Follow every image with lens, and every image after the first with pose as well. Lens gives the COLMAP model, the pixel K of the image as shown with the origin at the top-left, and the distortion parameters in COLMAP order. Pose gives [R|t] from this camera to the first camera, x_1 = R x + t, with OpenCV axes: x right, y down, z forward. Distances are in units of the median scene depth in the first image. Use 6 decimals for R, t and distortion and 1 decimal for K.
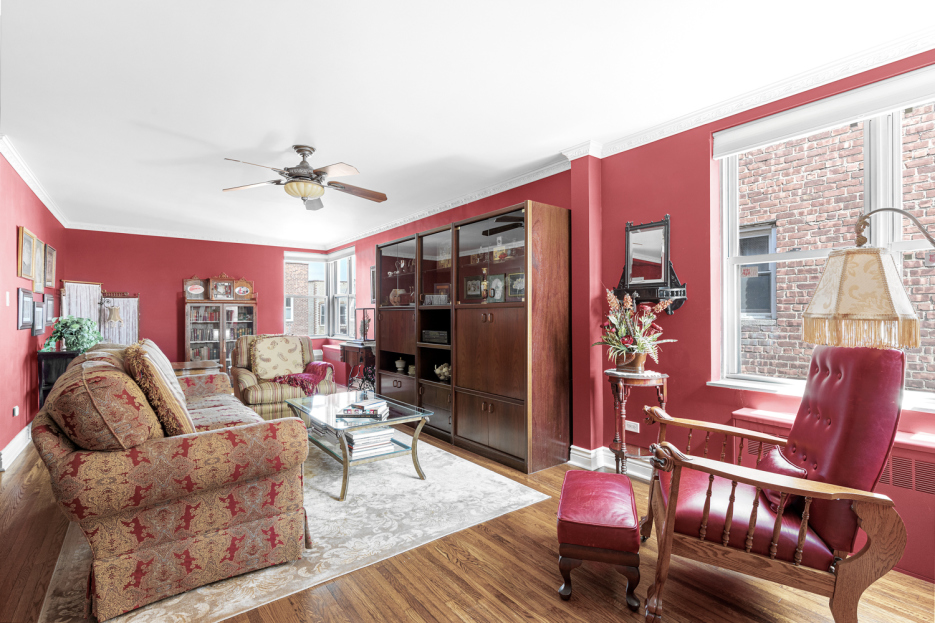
lens RADIAL K [[432.7, 0, 465.0], [0, 432.7, 312.1], [0, 0, 1]] dist [0.001170, -0.000116]
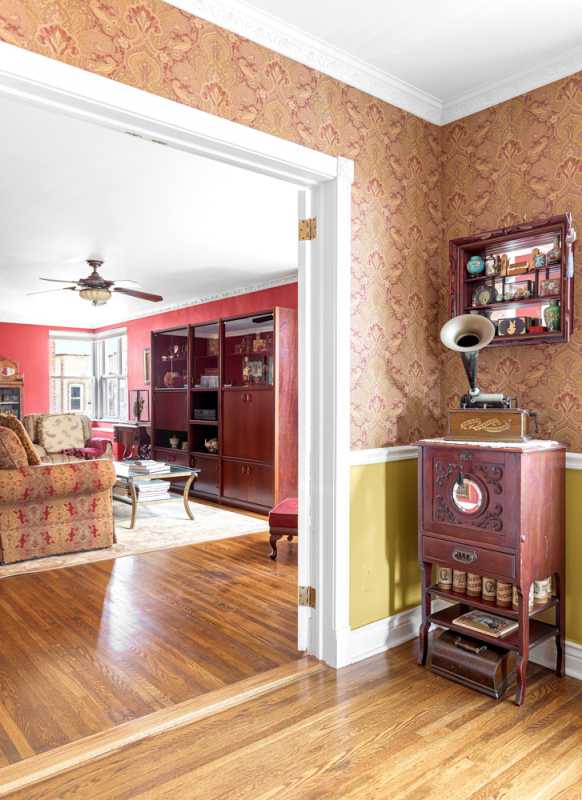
lens RADIAL K [[654.3, 0, 353.5], [0, 654.3, 406.5], [0, 0, 1]] dist [0.005896, 0.006881]
pose [[0.992584, 0.000325, 0.121560, 0.117665], [-0.002268, 0.999872, 0.015842, 0.006038], [-0.121539, -0.016000, 0.992458, -0.824595]]
